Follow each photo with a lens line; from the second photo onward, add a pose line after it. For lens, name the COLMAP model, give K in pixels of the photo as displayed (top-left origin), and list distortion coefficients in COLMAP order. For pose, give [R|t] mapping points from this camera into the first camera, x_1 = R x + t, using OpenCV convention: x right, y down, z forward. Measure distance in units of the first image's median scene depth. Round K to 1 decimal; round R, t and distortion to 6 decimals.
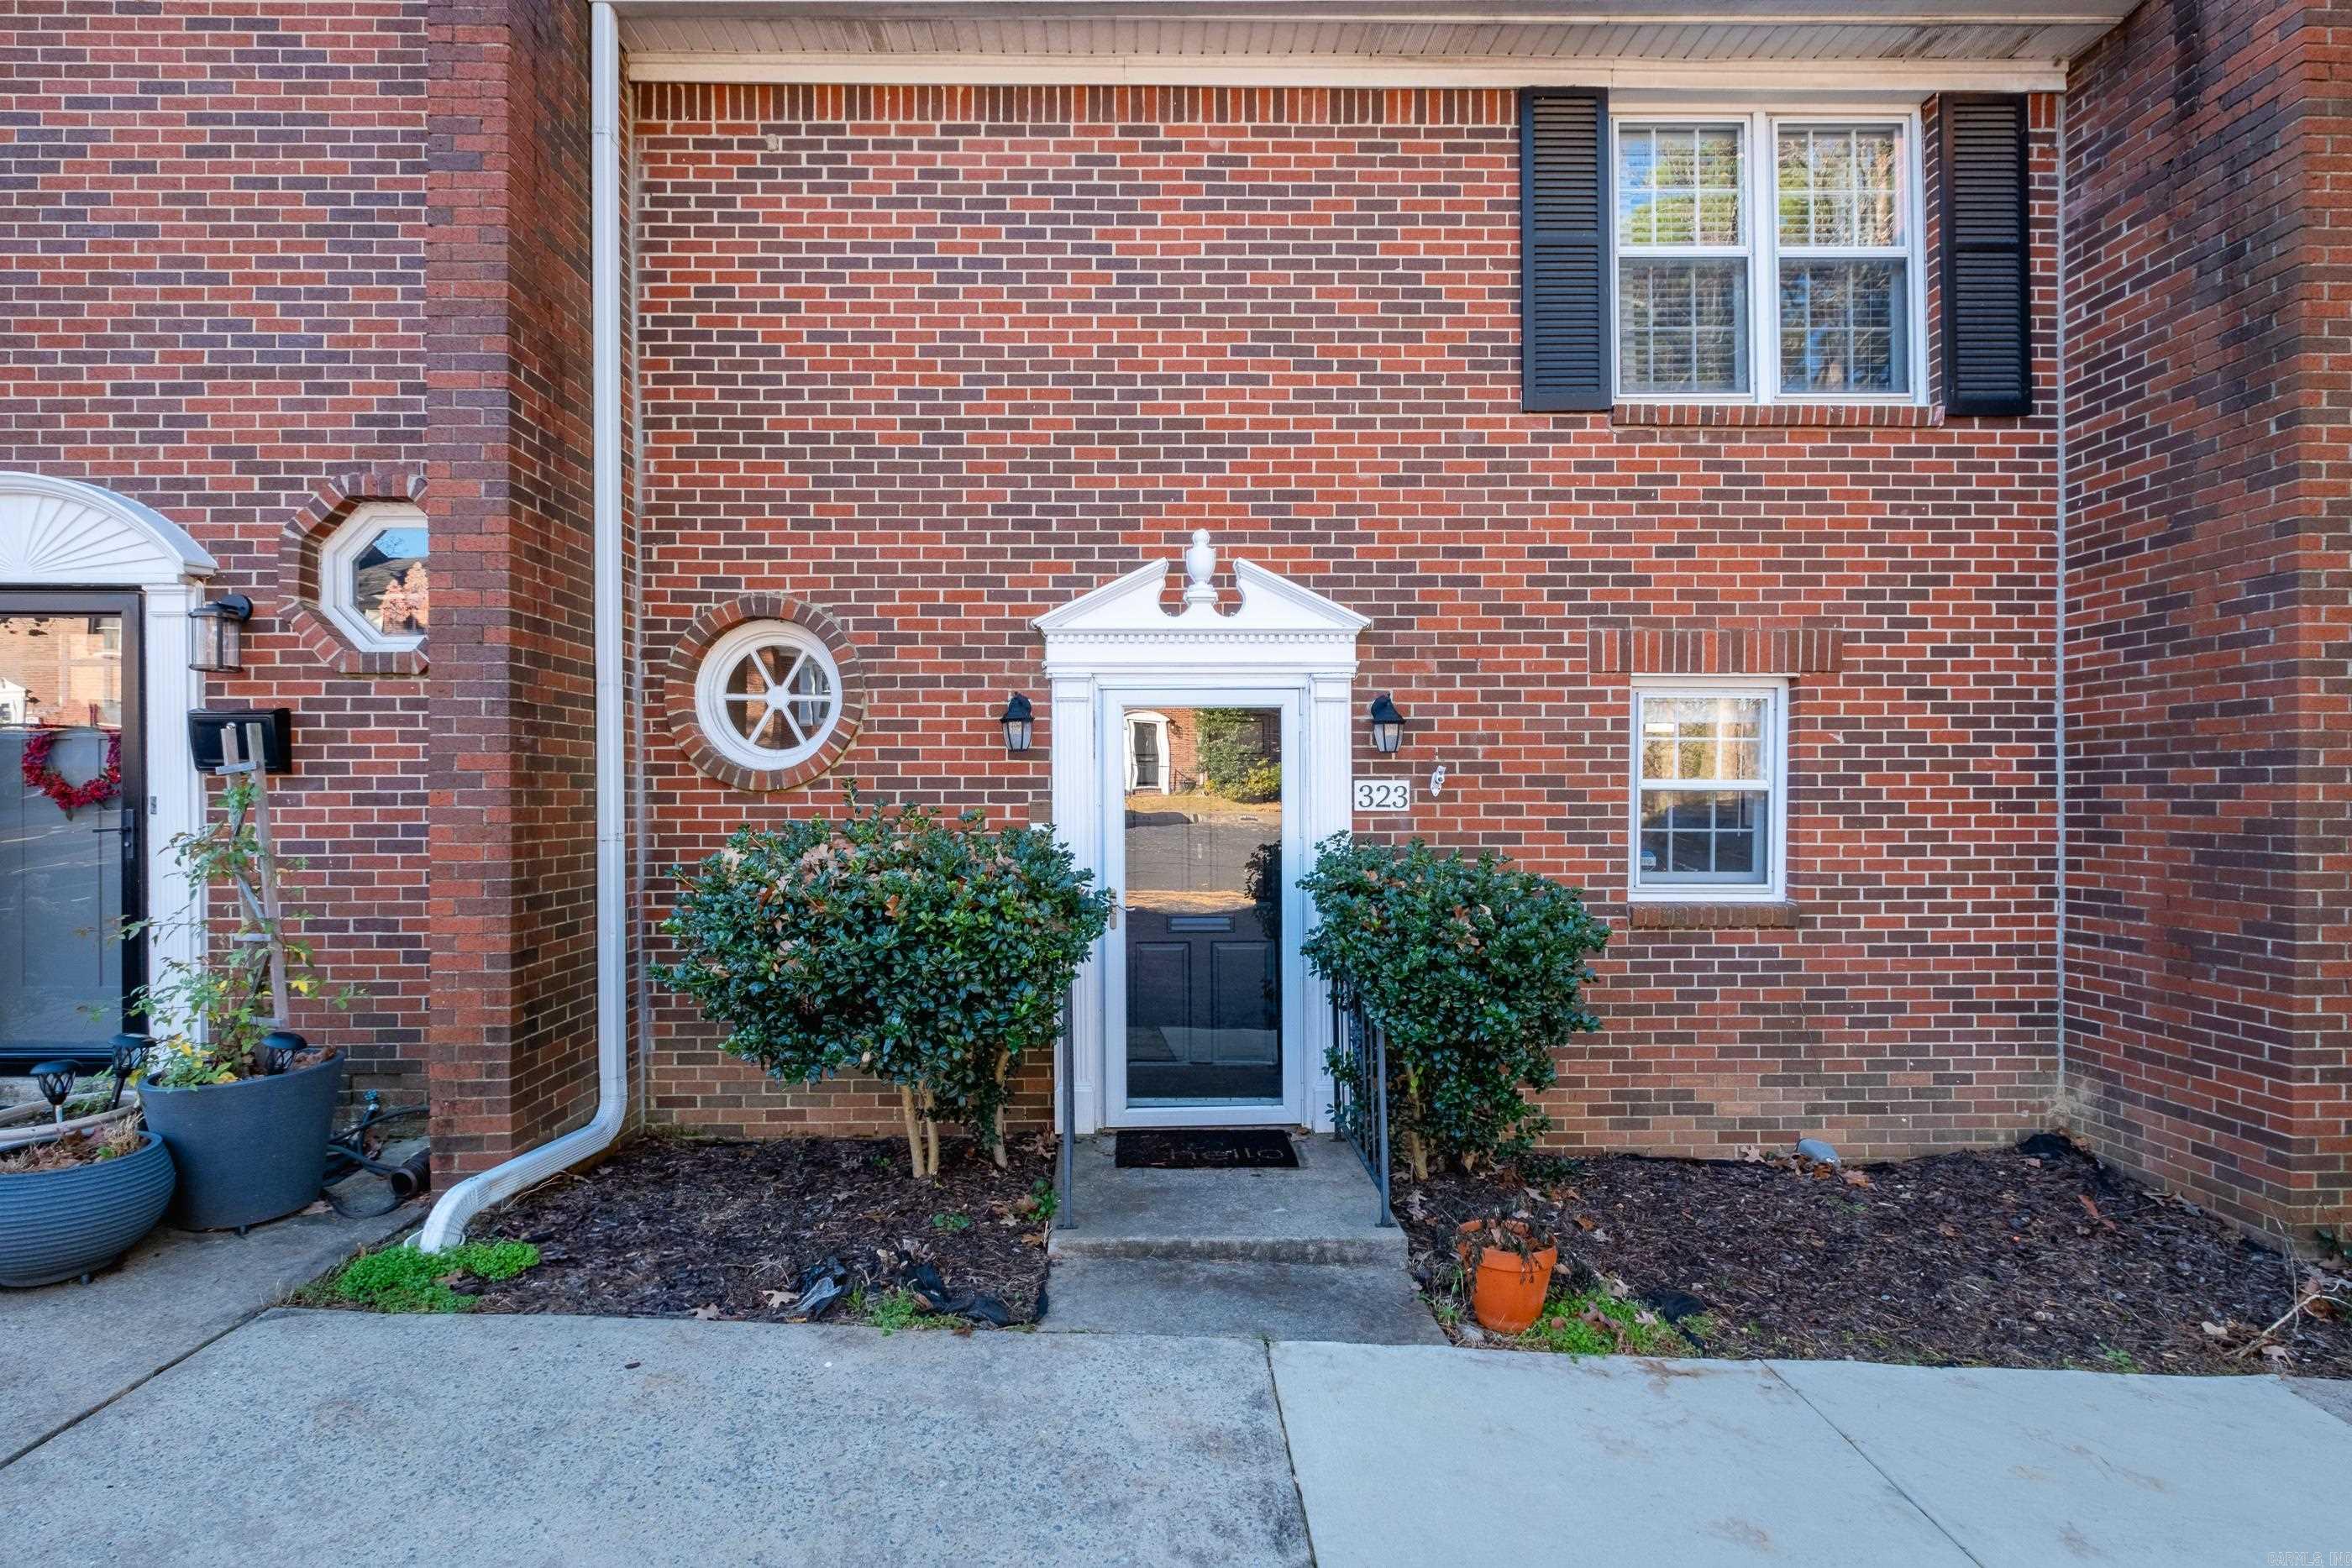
lens RADIAL K [[1094.1, 0, 1155.1], [0, 1094.1, 778.0], [0, 0, 1]] dist [0.002179, -0.002669]
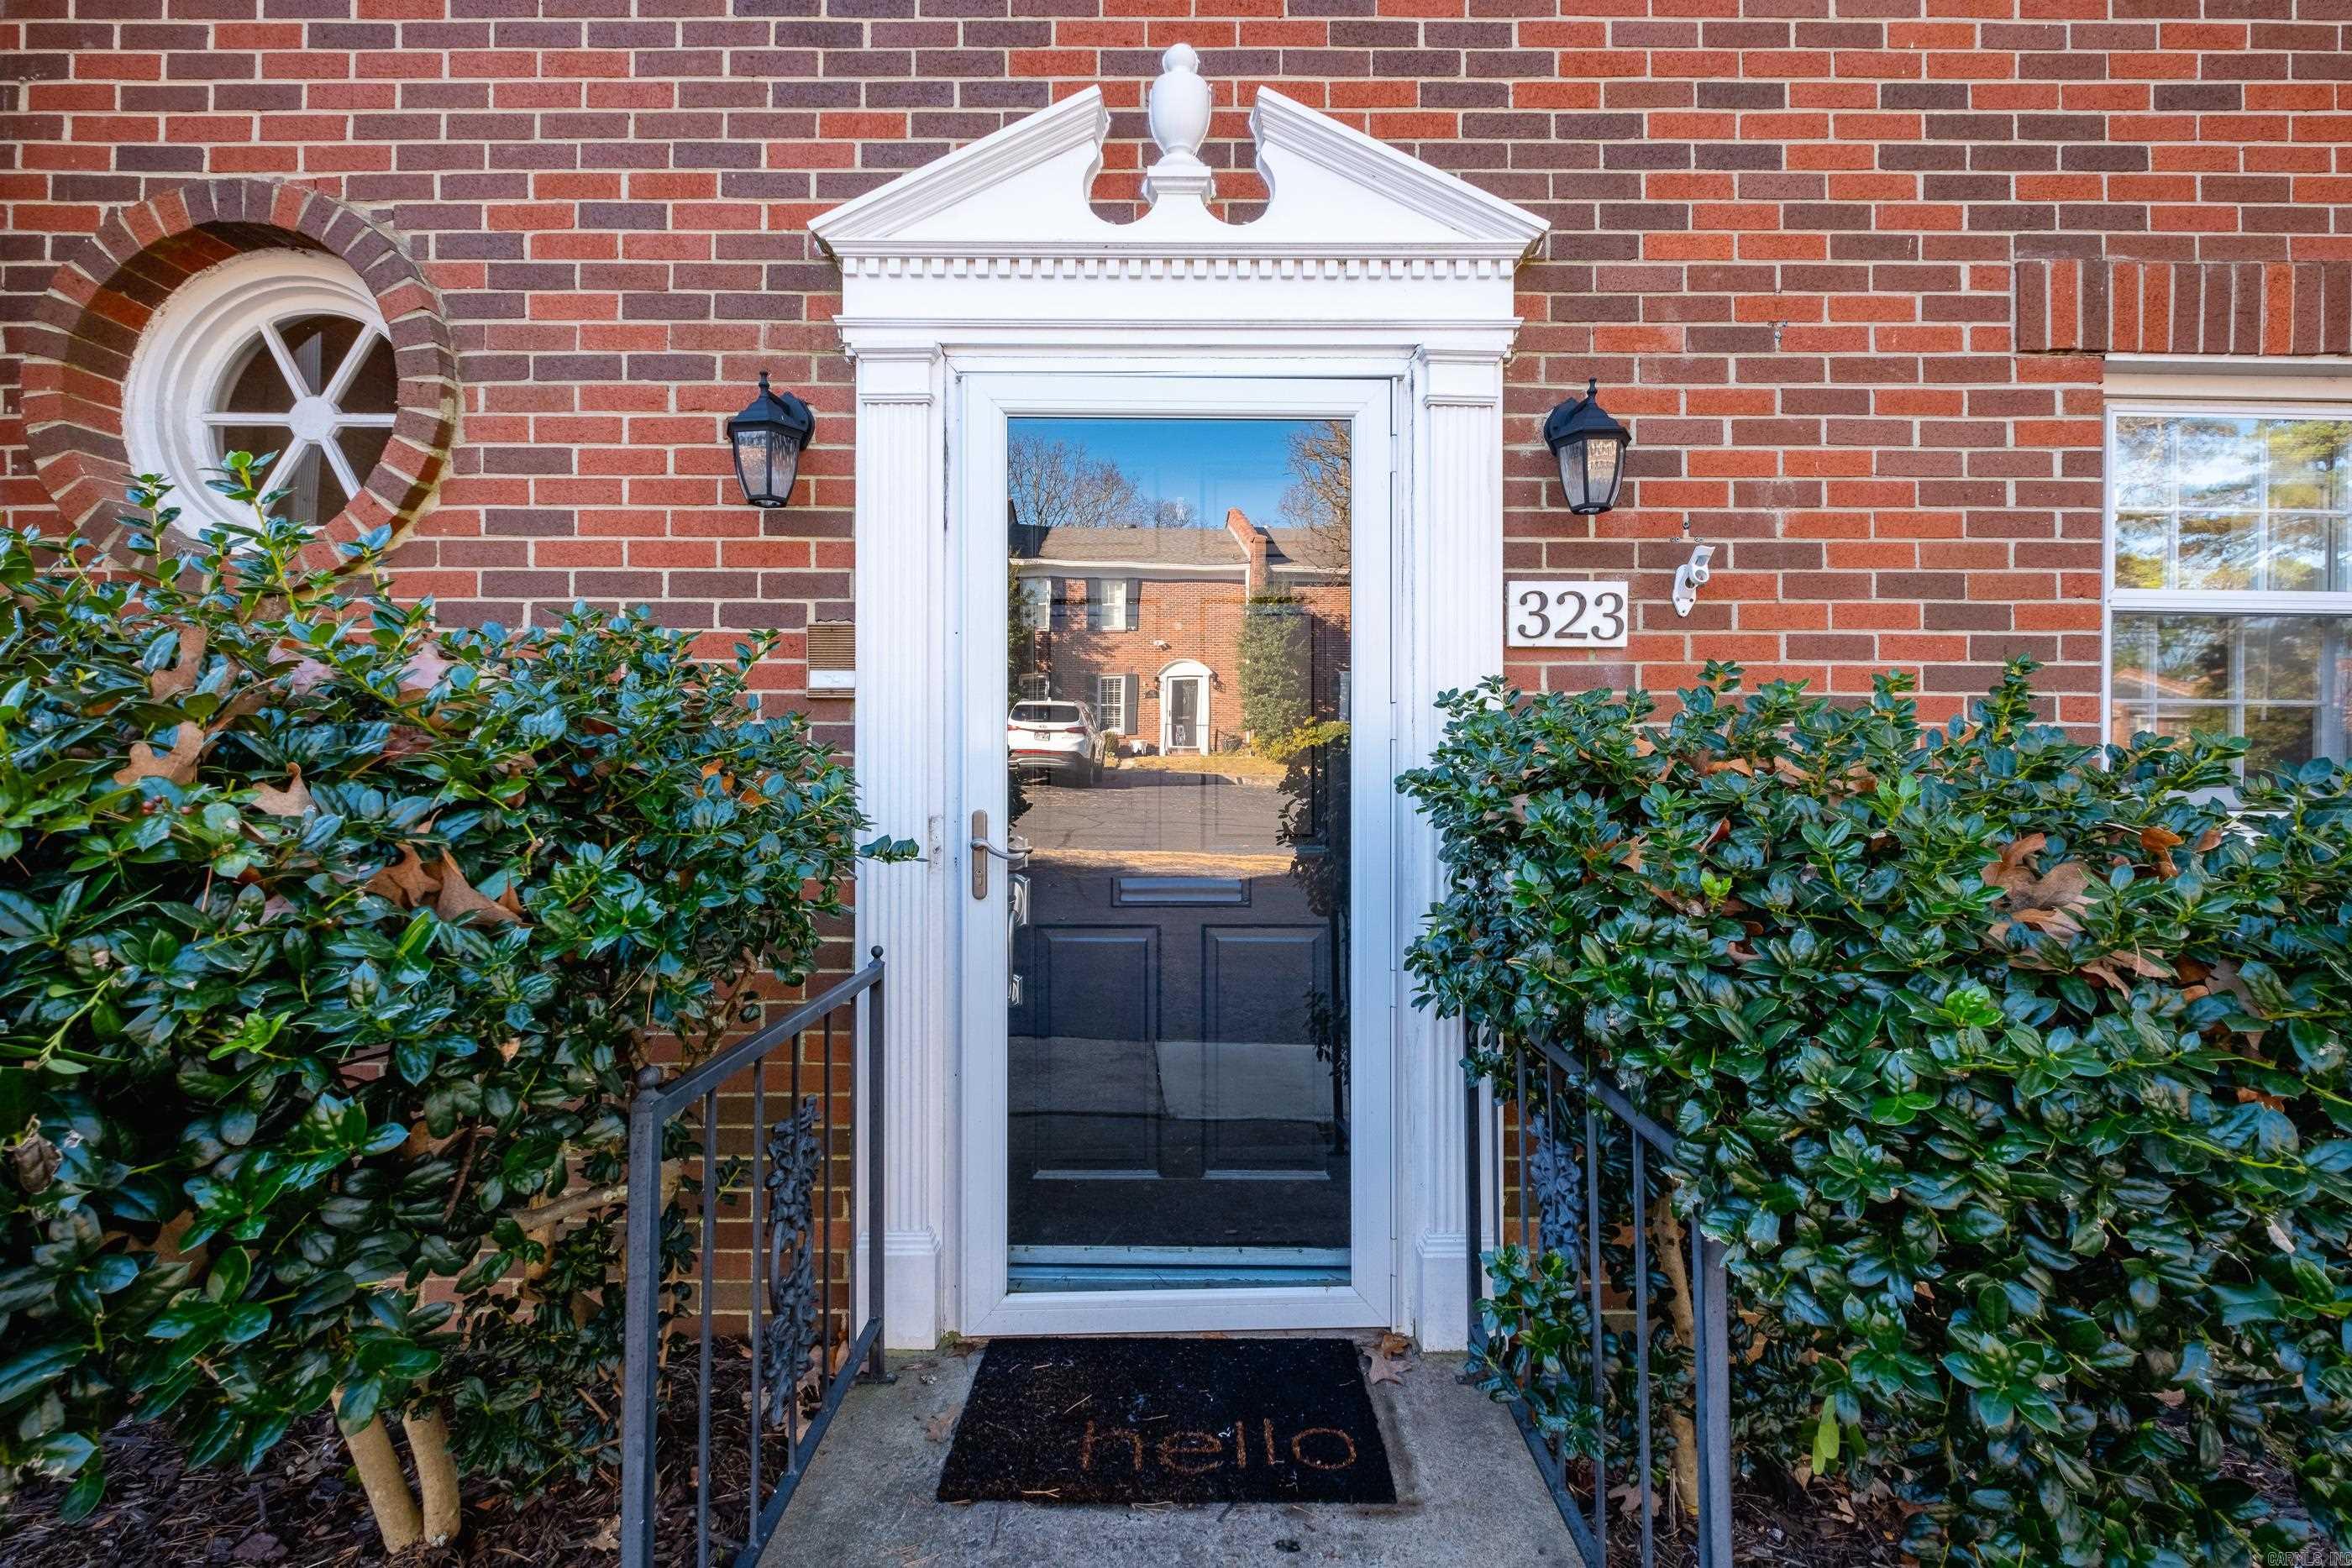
lens RADIAL K [[1021.6, 0, 1195.9], [0, 1021.6, 760.9], [0, 0, 1]] dist [0.004982, -0.003932]
pose [[0.999922, 0.004587, -0.011575, 0.055151], [-0.004514, 0.999970, 0.006336, 0.075722], [0.011604, -0.006284, 0.999913, 0.563329]]
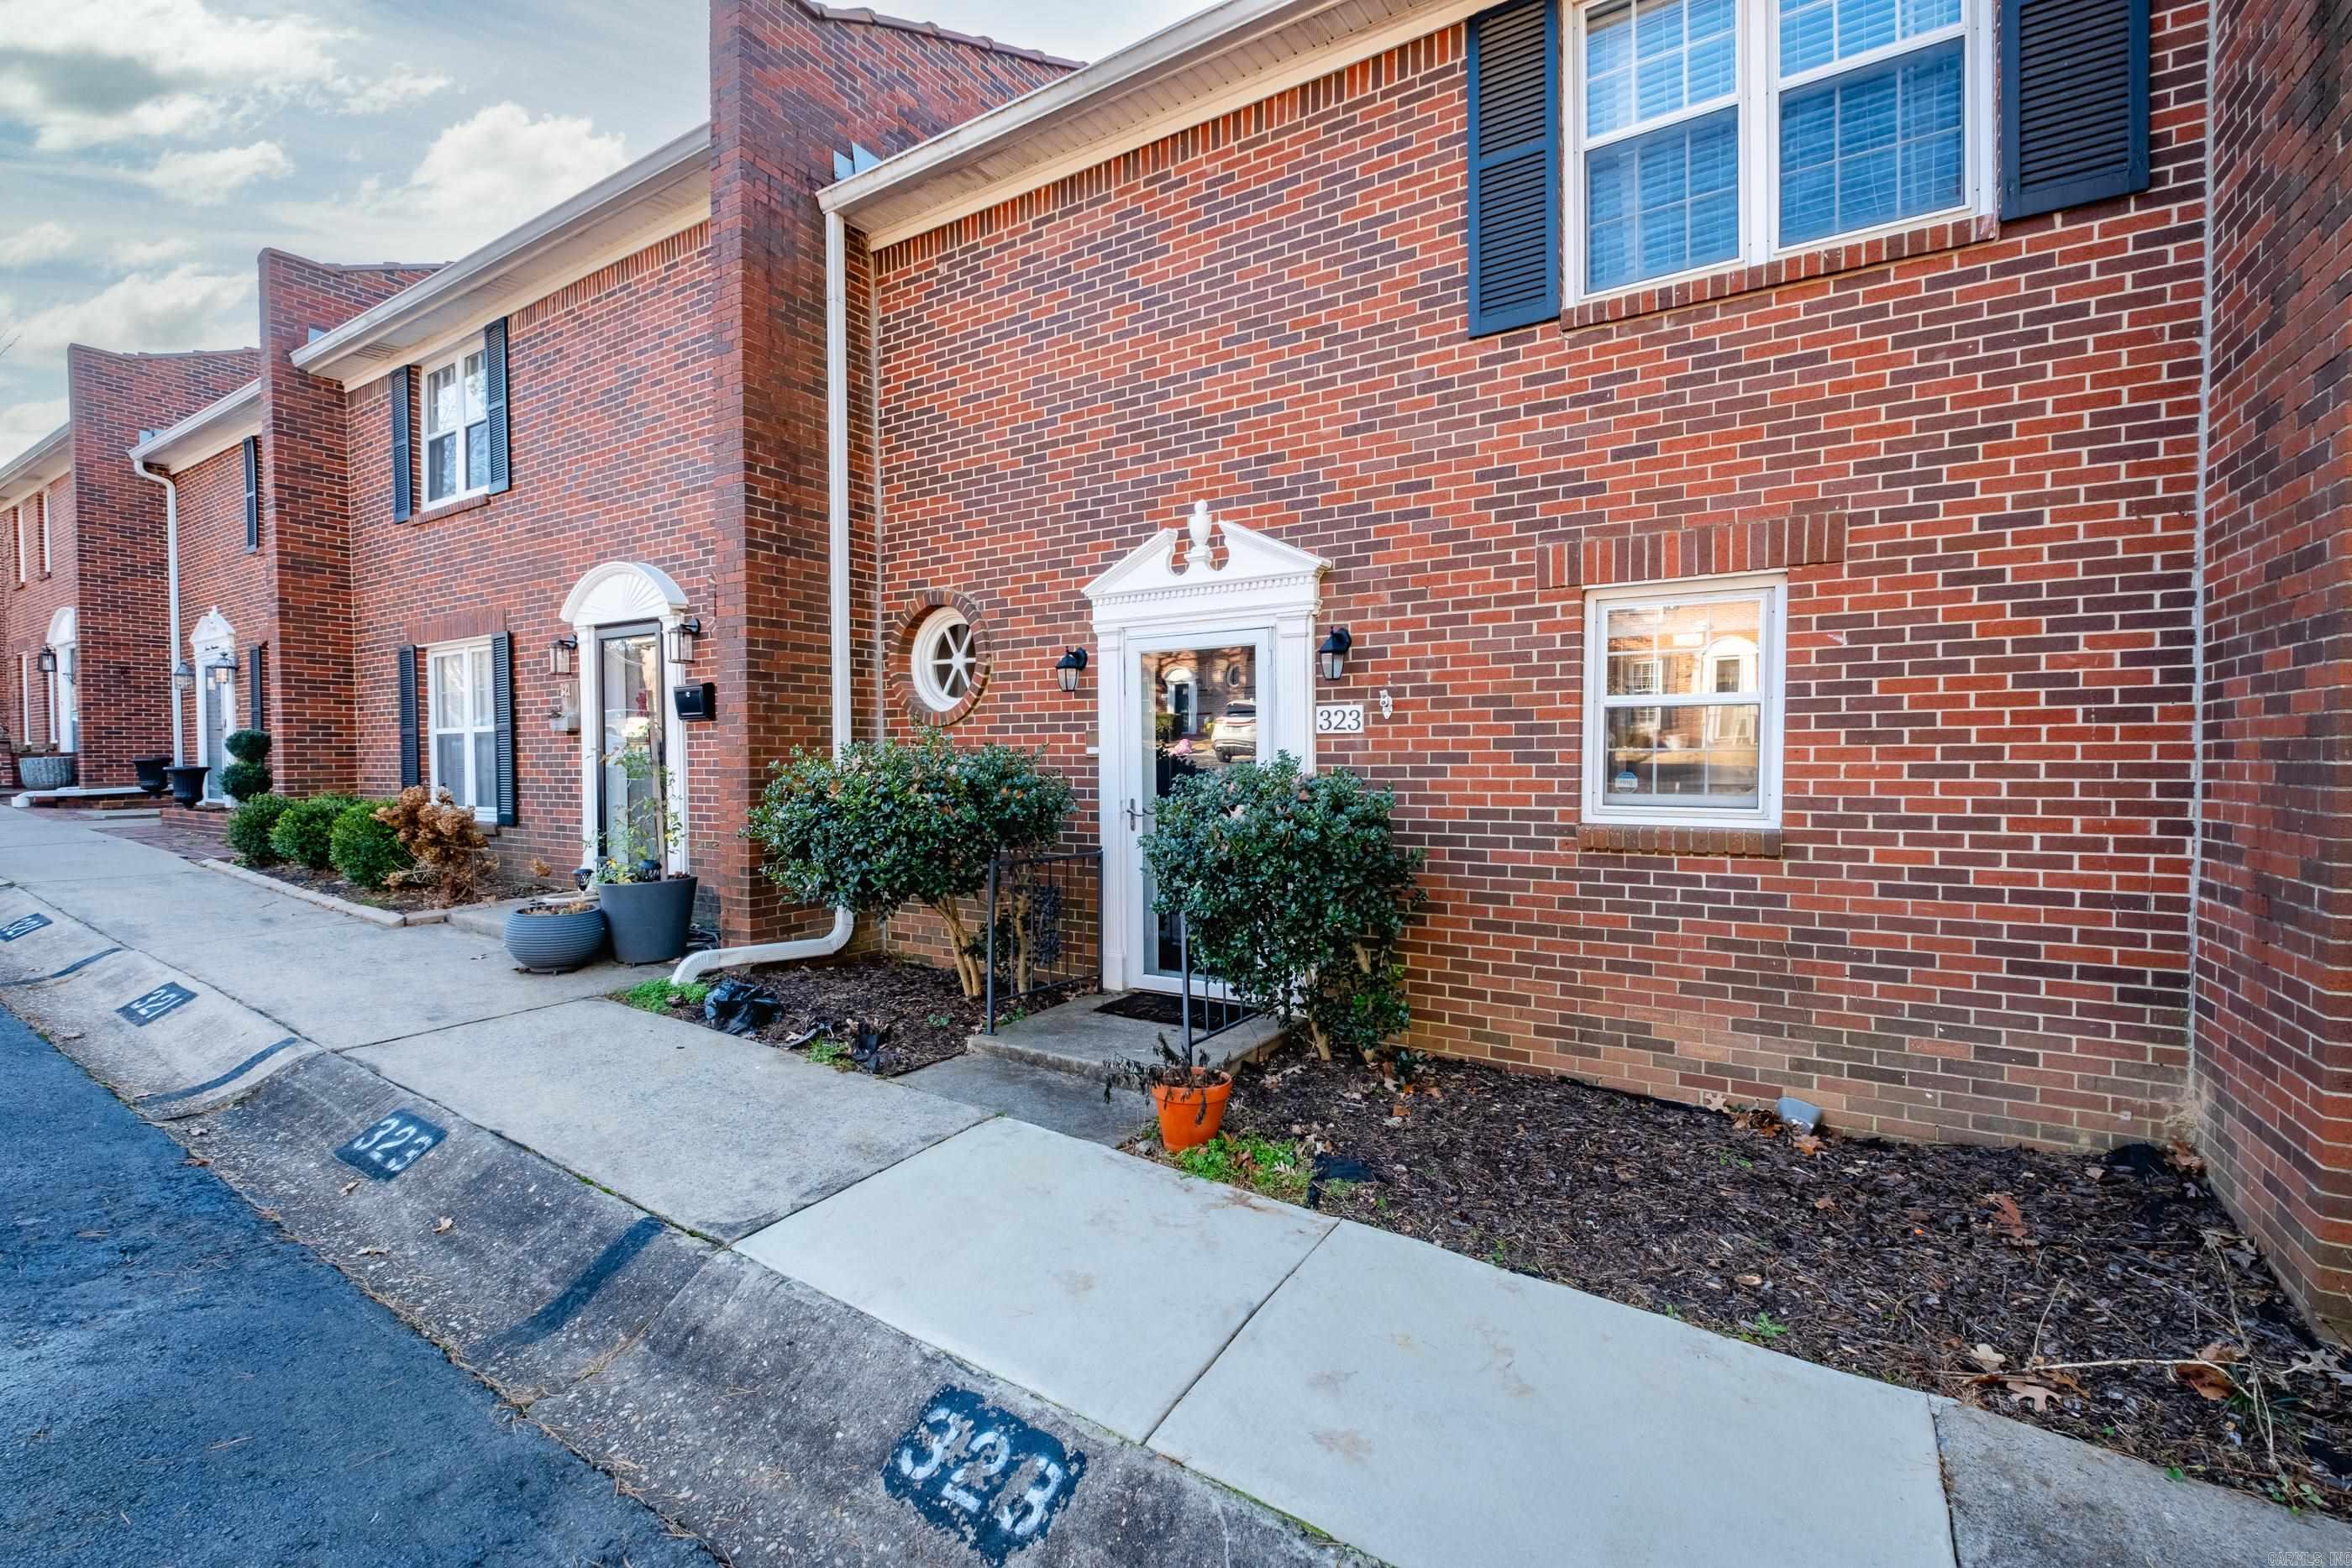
lens RADIAL K [[1021.6, 0, 1177.4], [0, 1021.6, 758.3], [0, 0, 1]] dist [0.004982, -0.003932]
pose [[0.837799, -0.003610, -0.545967, 0.630009], [0.014208, 0.999784, 0.015191, 0.037261], [0.545794, -0.020484, 0.837669, 0.046637]]
